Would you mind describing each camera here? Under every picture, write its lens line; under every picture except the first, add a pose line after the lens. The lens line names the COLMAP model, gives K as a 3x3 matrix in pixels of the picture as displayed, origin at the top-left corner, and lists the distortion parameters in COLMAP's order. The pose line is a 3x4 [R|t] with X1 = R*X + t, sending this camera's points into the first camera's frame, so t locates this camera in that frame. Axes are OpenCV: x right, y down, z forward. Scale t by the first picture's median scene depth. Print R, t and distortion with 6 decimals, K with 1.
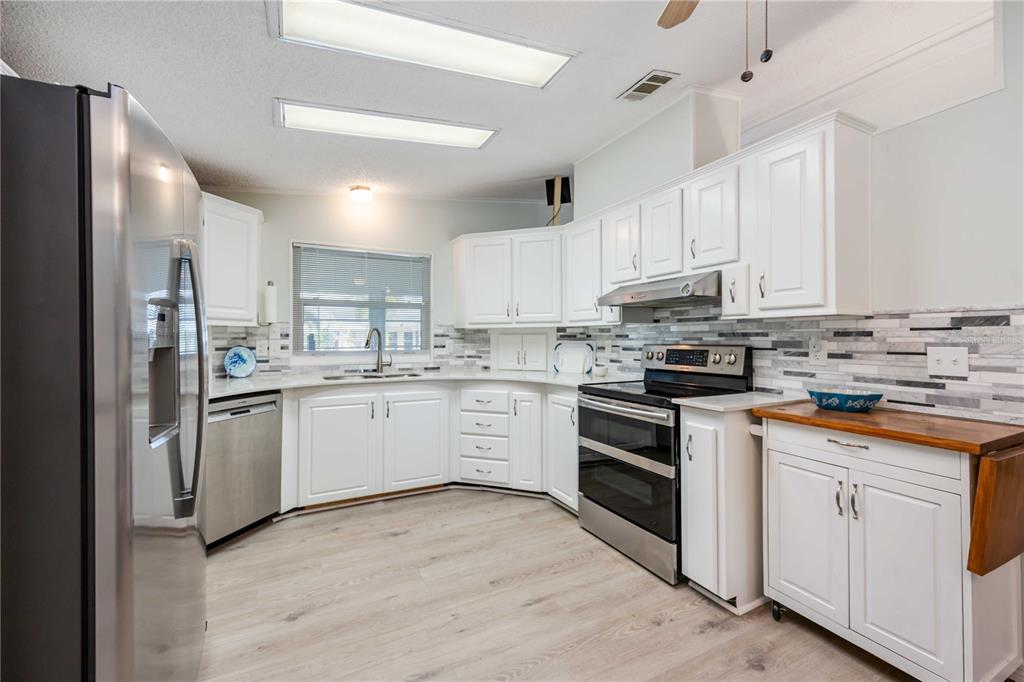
lens RADIAL K [[408.3, 0, 512.0], [0, 408.3, 341.0], [0, 0, 1]] dist [0.005505, 0.000288]
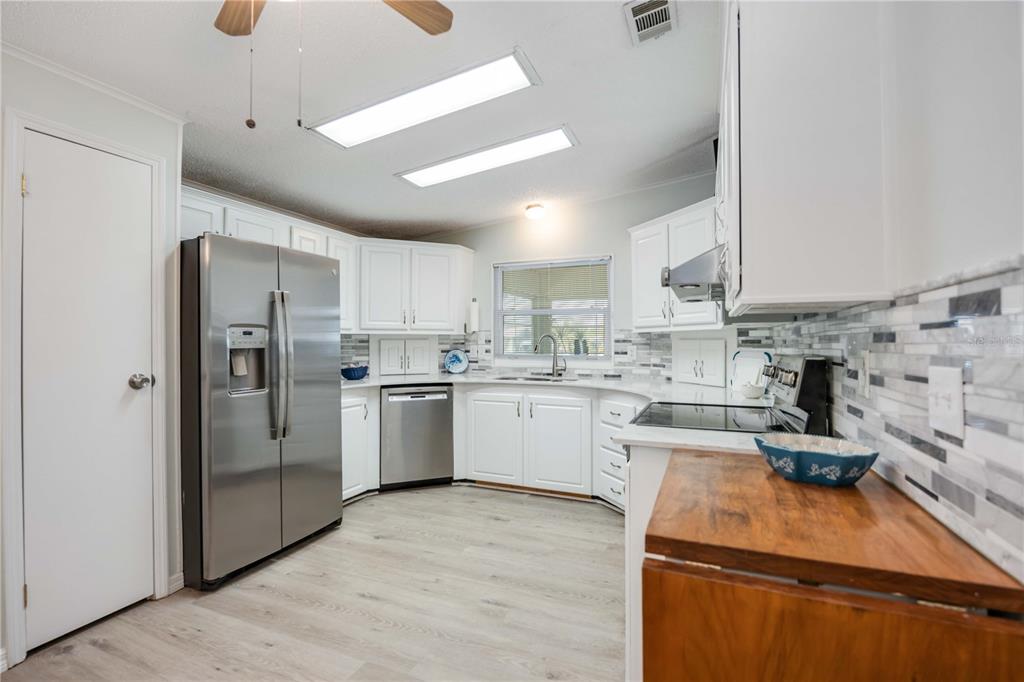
lens RADIAL K [[457.9, 0, 514.2], [0, 457.9, 345.3], [0, 0, 1]] dist [-0.011058, -0.000267]
pose [[0.657465, 0.005317, -0.753466, 0.569491], [-0.008135, 0.999967, -0.000042, -0.002210], [0.753441, 0.006158, 0.657487, 0.173921]]
